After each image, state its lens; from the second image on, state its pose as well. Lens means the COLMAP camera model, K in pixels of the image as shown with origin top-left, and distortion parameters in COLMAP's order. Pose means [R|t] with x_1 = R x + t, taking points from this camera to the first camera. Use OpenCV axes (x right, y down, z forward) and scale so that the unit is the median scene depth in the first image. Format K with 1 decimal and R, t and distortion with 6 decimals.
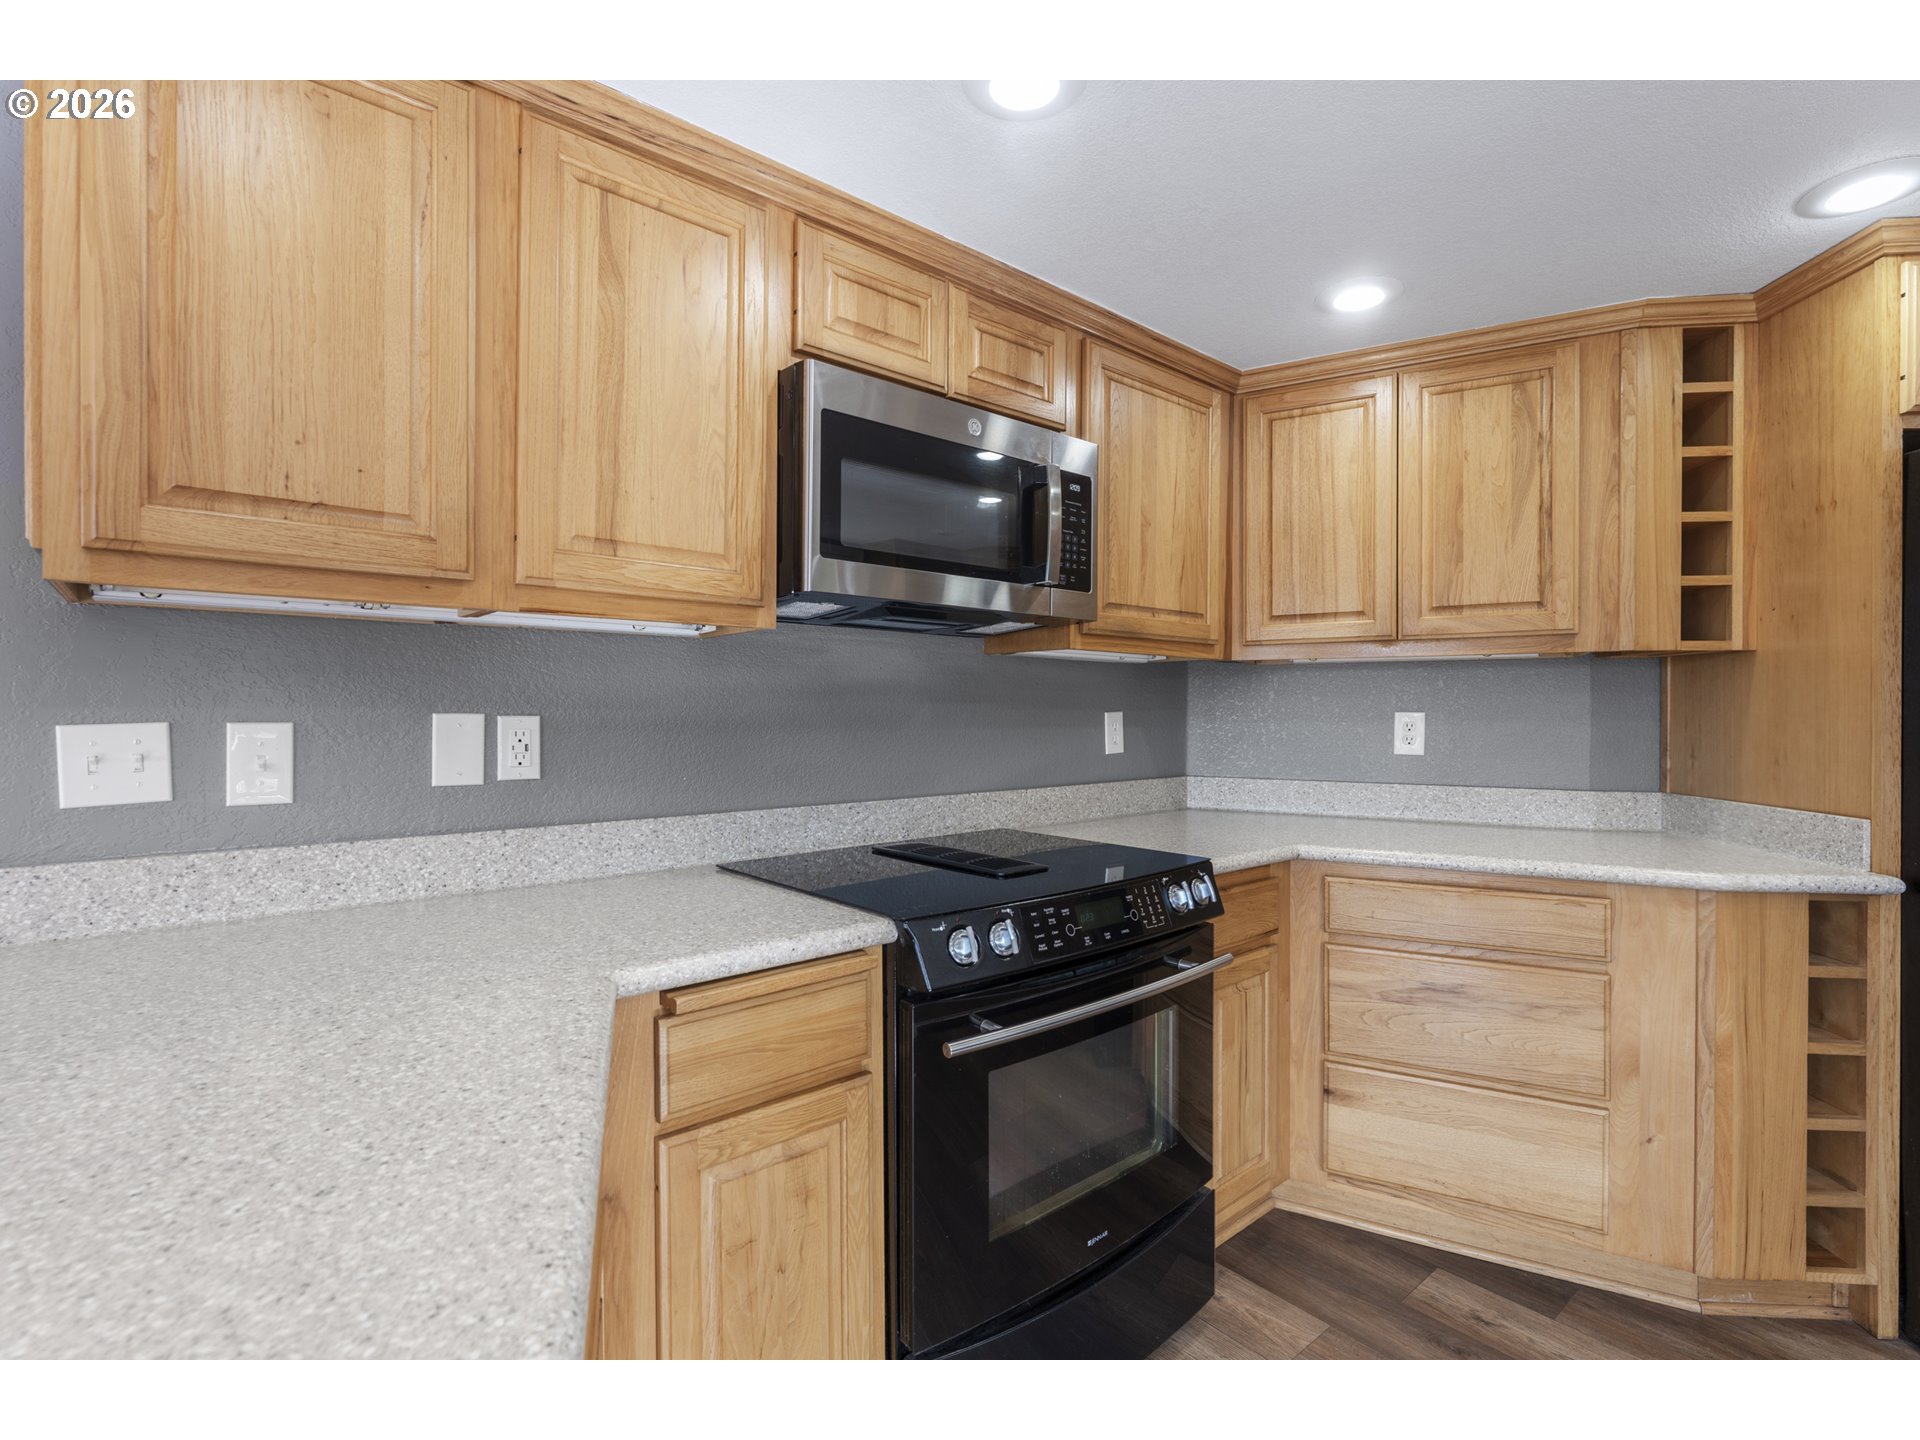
lens RADIAL K [[896.4, 0, 974.7], [0, 896.4, 717.6], [0, 0, 1]] dist [-0.000373, -0.000040]
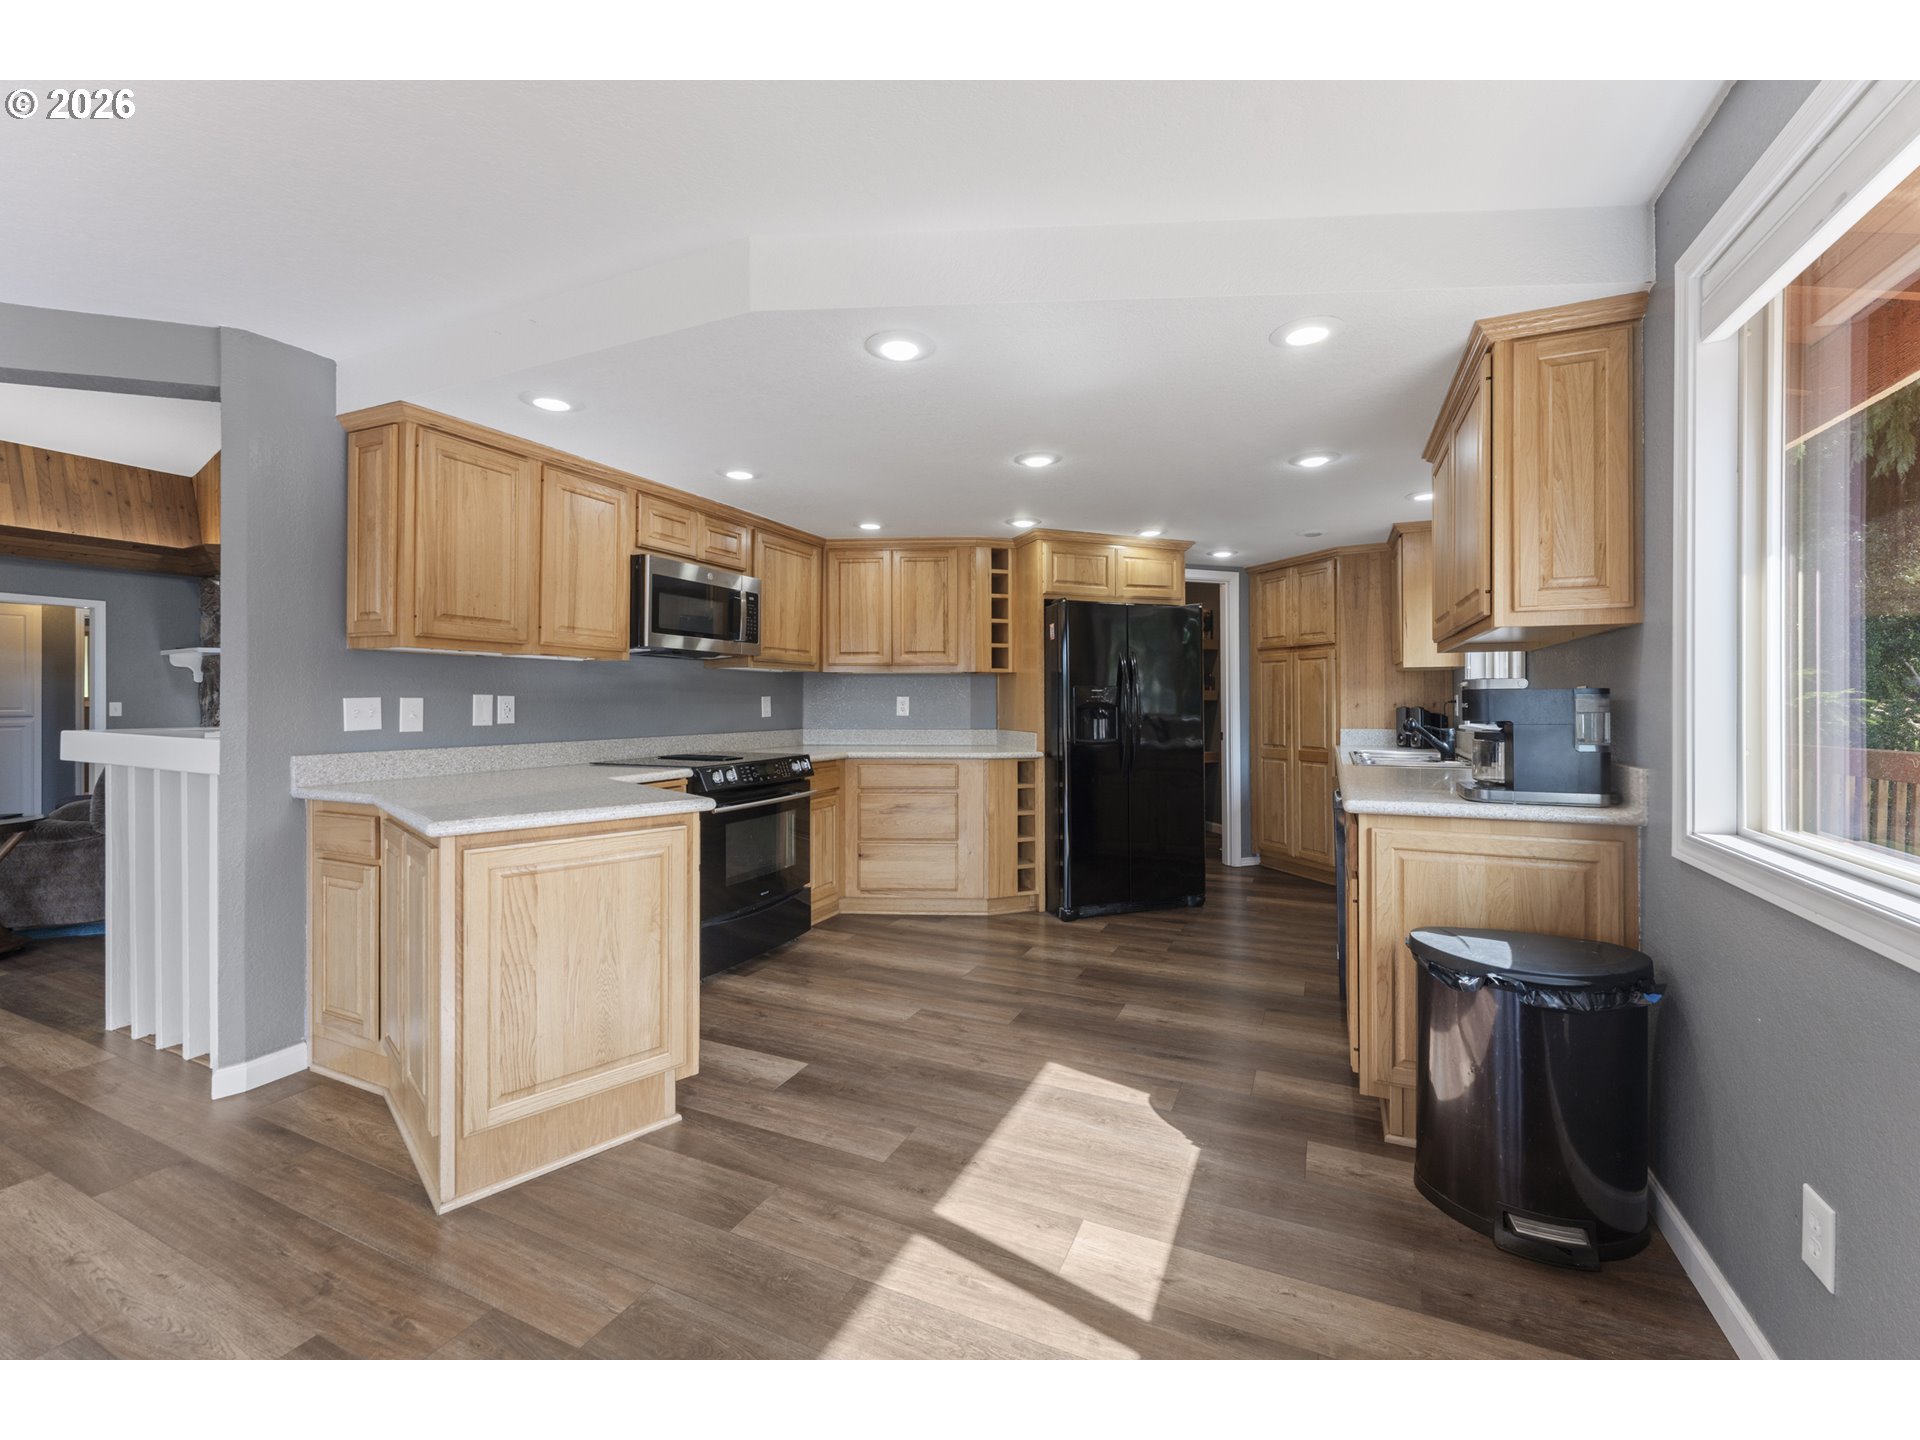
lens RADIAL K [[786.0, 0, 969.6], [0, 786.0, 706.9], [0, 0, 1]] dist [-0.000414, -0.000401]
pose [[0.911108, -0.003314, 0.412153, -0.204405], [0.003322, 0.999994, 0.000697, 0.023215], [-0.412153, 0.000734, 0.911114, -1.042389]]
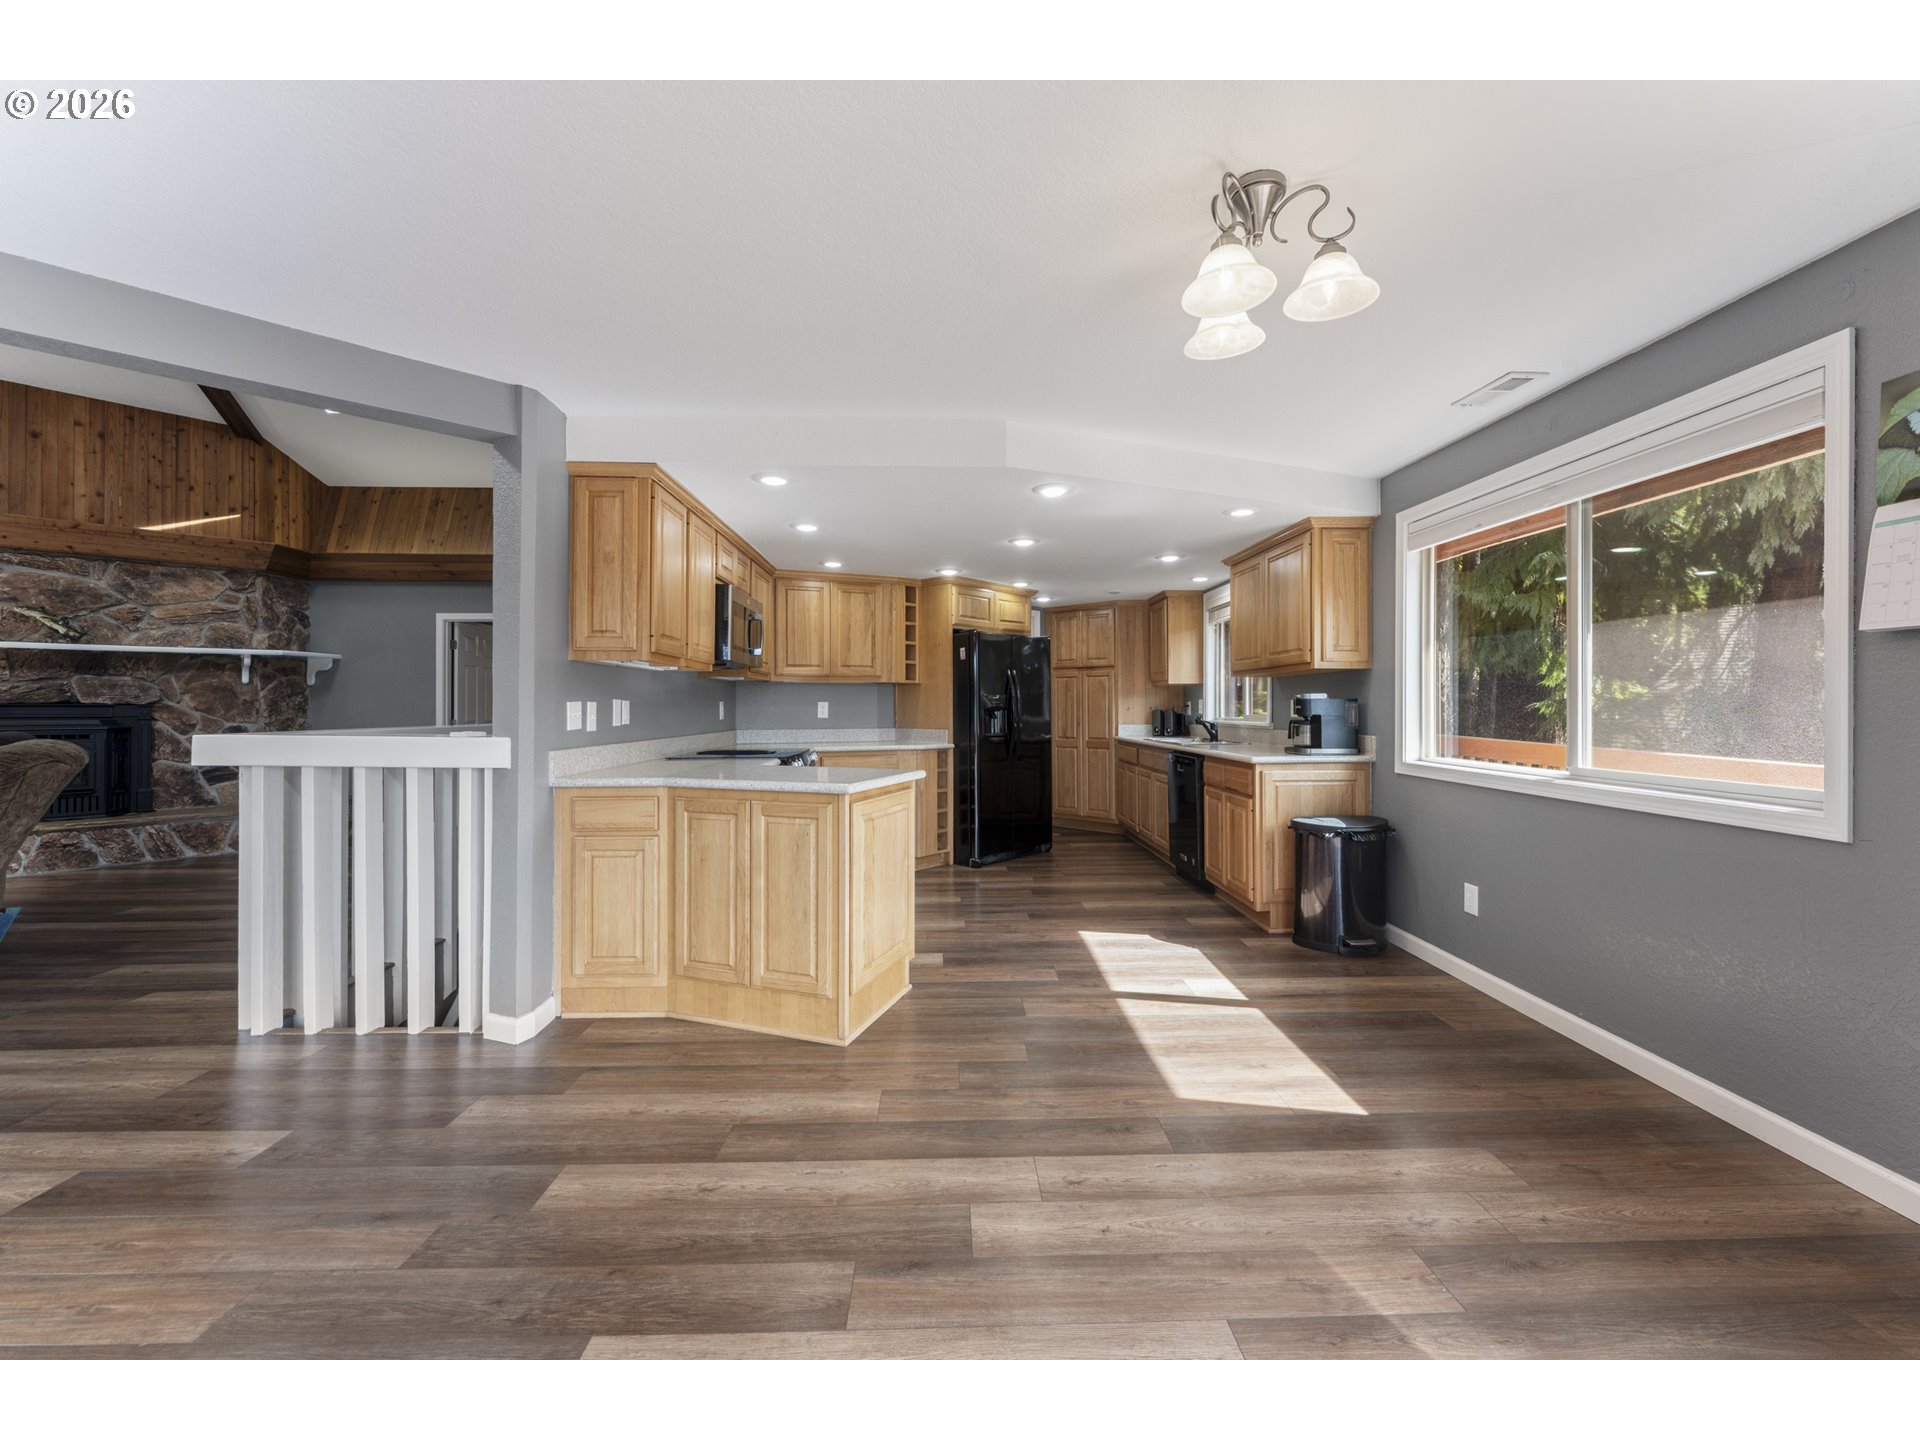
lens RADIAL K [[774.1, 0, 958.1], [0, 774.1, 715.4], [0, 0, 1]] dist [-0.000322, -0.000310]
pose [[0.635121, -0.008951, 0.772361, -1.300054], [0.006646, 0.999959, 0.006123, 0.028183], [-0.772384, 0.001244, 0.635155, -0.965377]]
